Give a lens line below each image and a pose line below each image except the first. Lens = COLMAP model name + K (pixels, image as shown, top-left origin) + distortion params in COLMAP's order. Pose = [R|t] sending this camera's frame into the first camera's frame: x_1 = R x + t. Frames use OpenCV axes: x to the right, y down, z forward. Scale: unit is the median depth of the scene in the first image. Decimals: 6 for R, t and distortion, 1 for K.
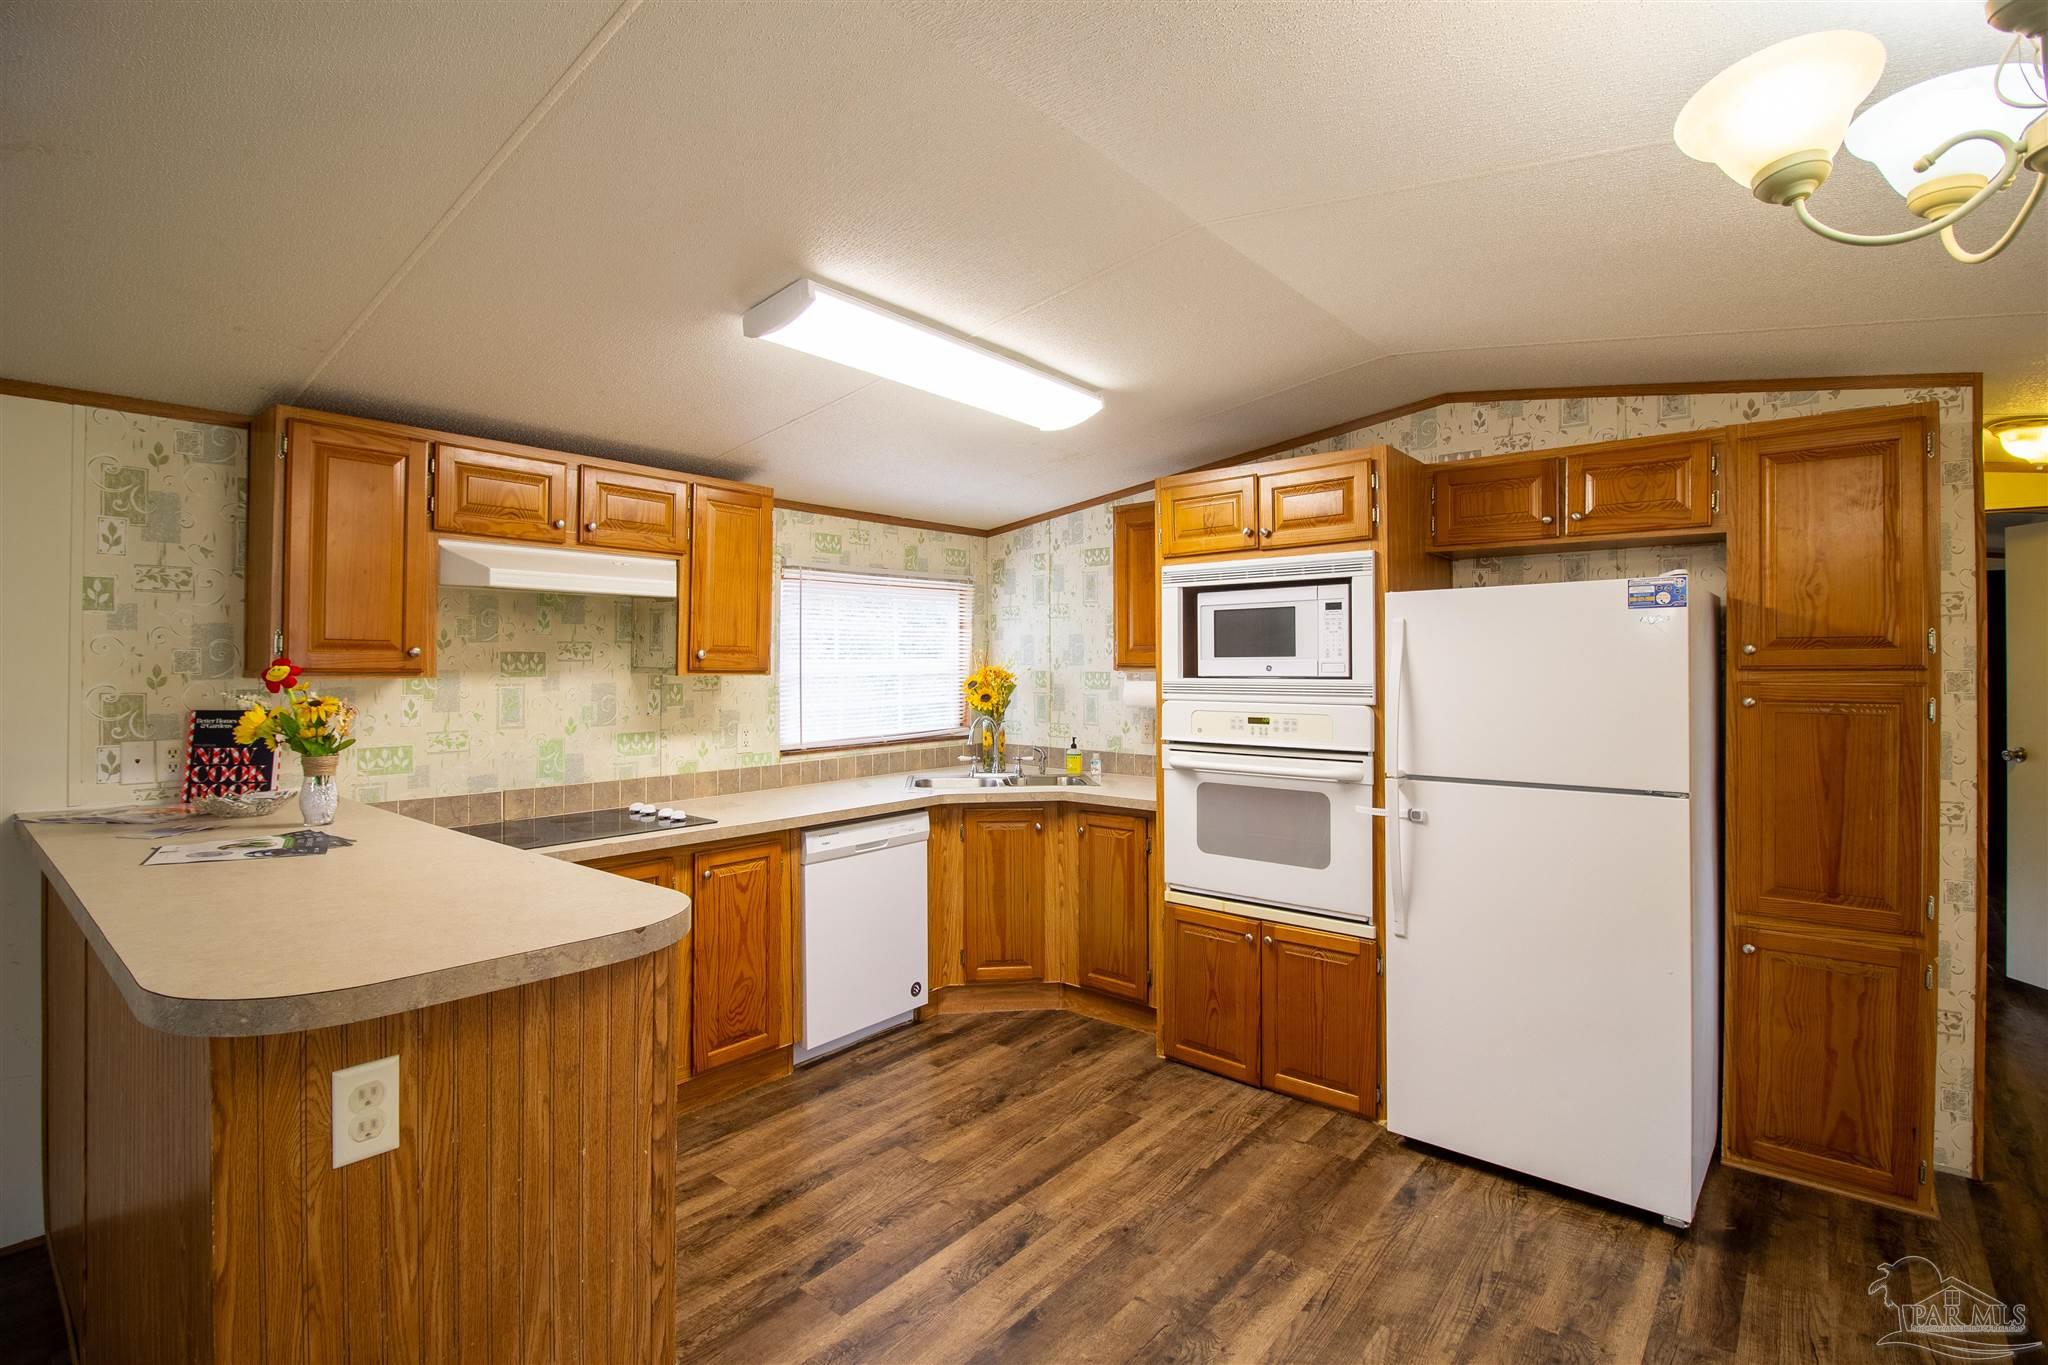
lens RADIAL K [[948.0, 0, 1010.6], [0, 948.0, 658.8], [0, 0, 1]] dist [-0.001225, -0.013752]
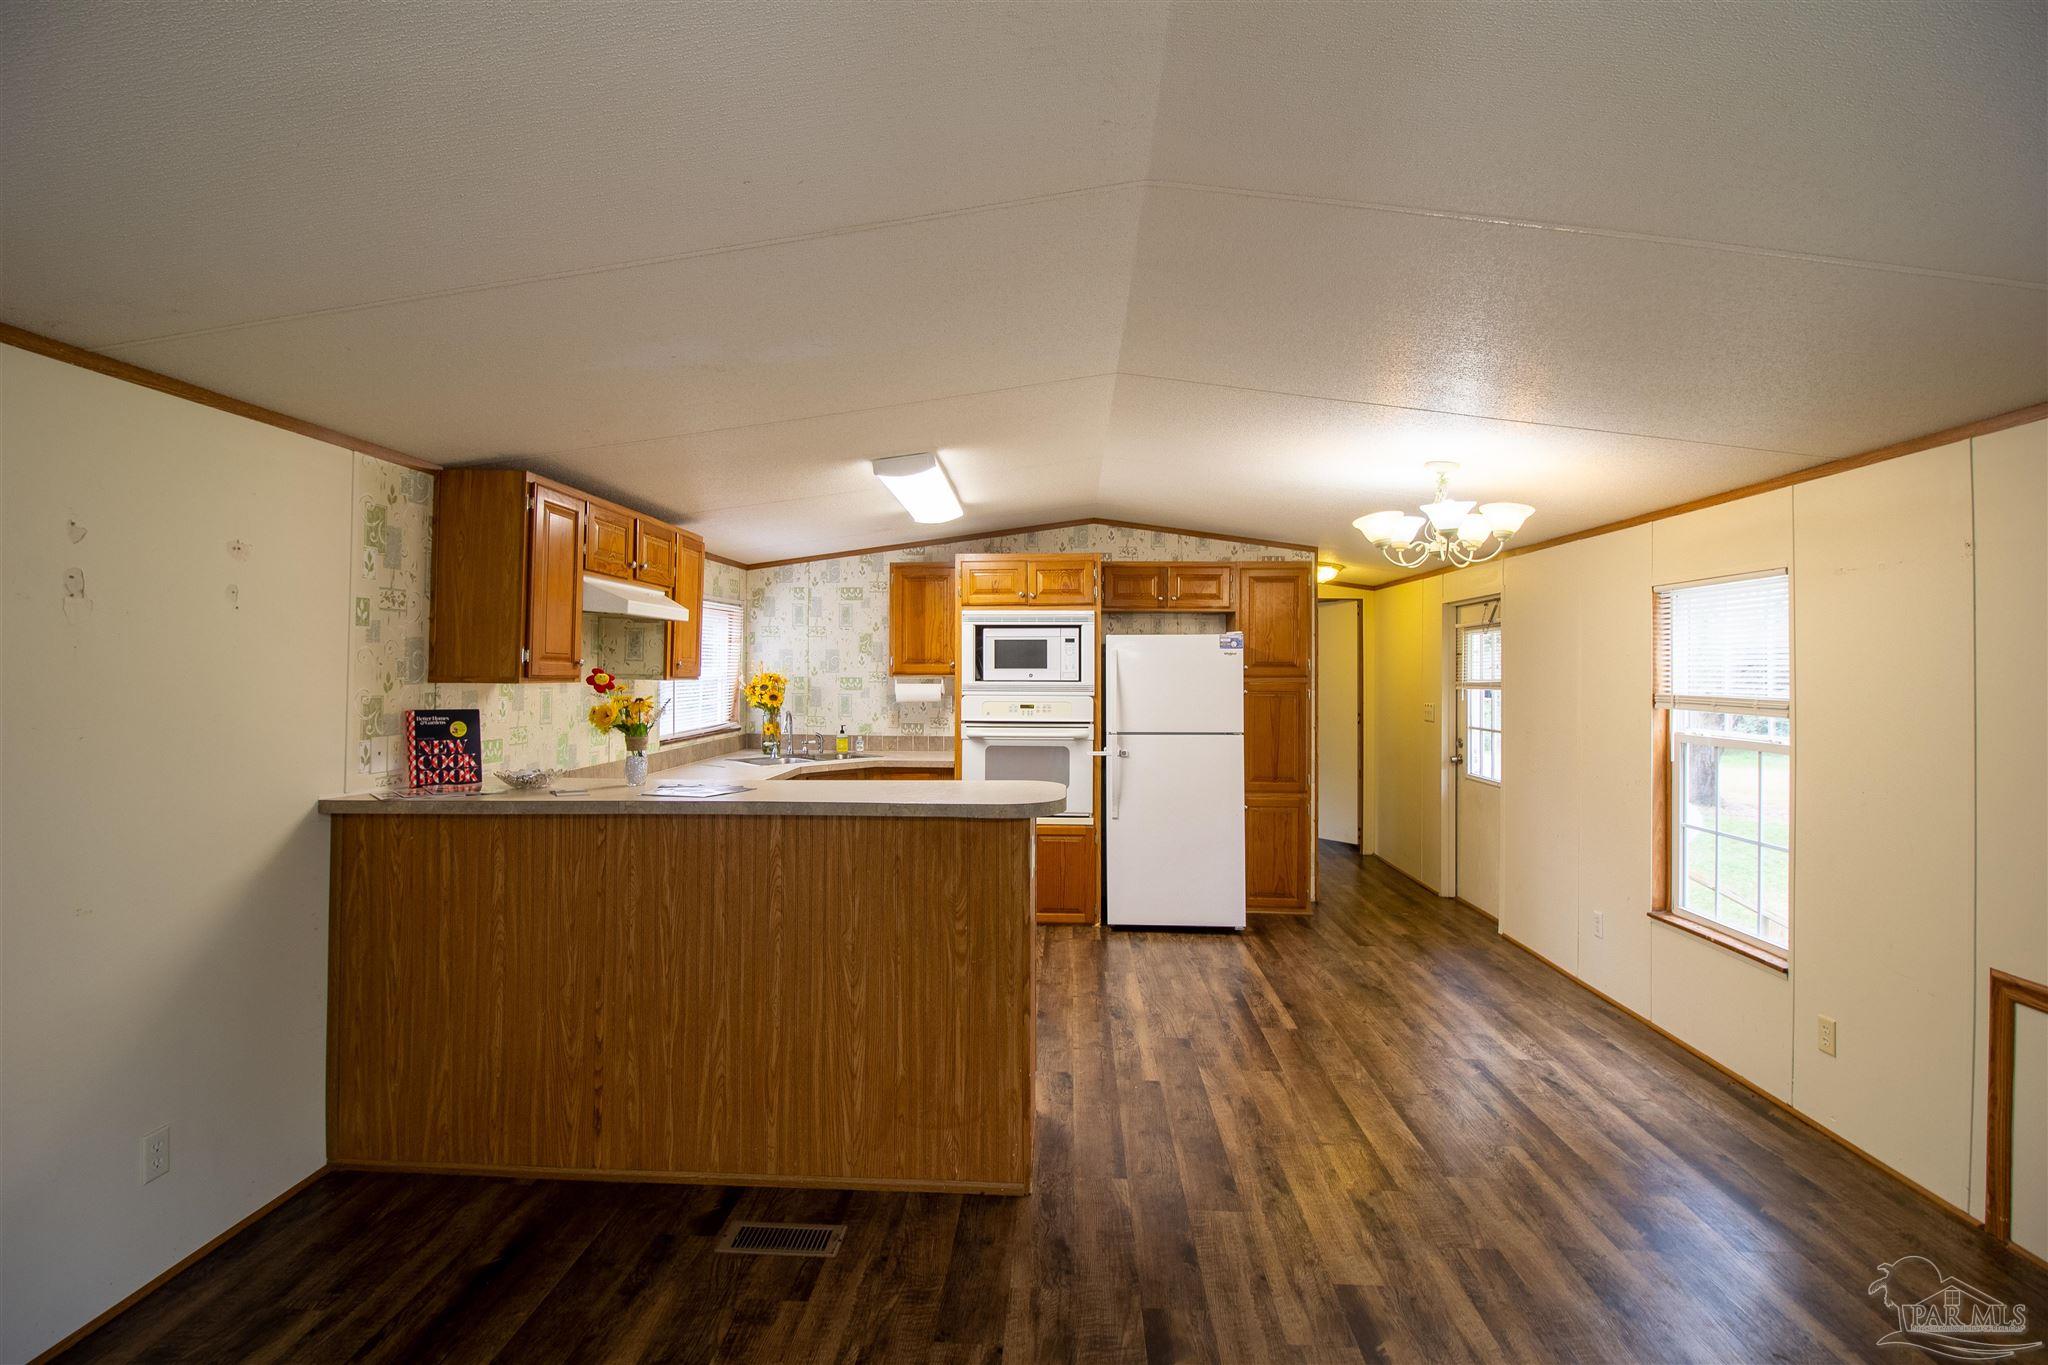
lens RADIAL K [[948.0, 0, 1010.6], [0, 948.0, 658.8], [0, 0, 1]] dist [-0.001225, -0.013752]
pose [[0.798950, 0.011858, 0.601281, -0.795933], [-0.008877, 0.999929, -0.007925, -0.006261], [-0.601332, 0.000994, 0.798998, -0.339641]]
